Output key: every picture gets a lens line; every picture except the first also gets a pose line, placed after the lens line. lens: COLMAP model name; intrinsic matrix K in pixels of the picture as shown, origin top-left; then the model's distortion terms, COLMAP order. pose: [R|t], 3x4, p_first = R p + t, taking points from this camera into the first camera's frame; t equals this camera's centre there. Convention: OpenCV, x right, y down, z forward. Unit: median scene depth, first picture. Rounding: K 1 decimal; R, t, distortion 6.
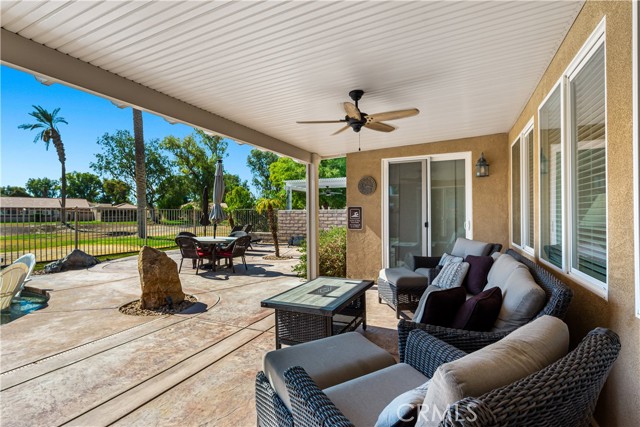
lens RADIAL K [[296.0, 0, 321.2], [0, 296.0, 215.8], [0, 0, 1]] dist [-0.000923, -0.000064]
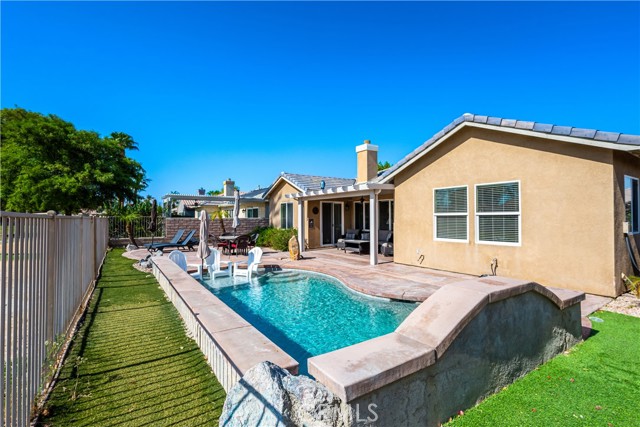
lens RADIAL K [[296.0, 0, 321.2], [0, 296.0, 215.8], [0, 0, 1]] dist [-0.000923, -0.000064]
pose [[0.517377, 0.004418, 0.855746, -0.616726], [0.005386, 0.999950, -0.008419, -0.009797], [-0.855741, 0.008965, 0.517327, -0.119583]]
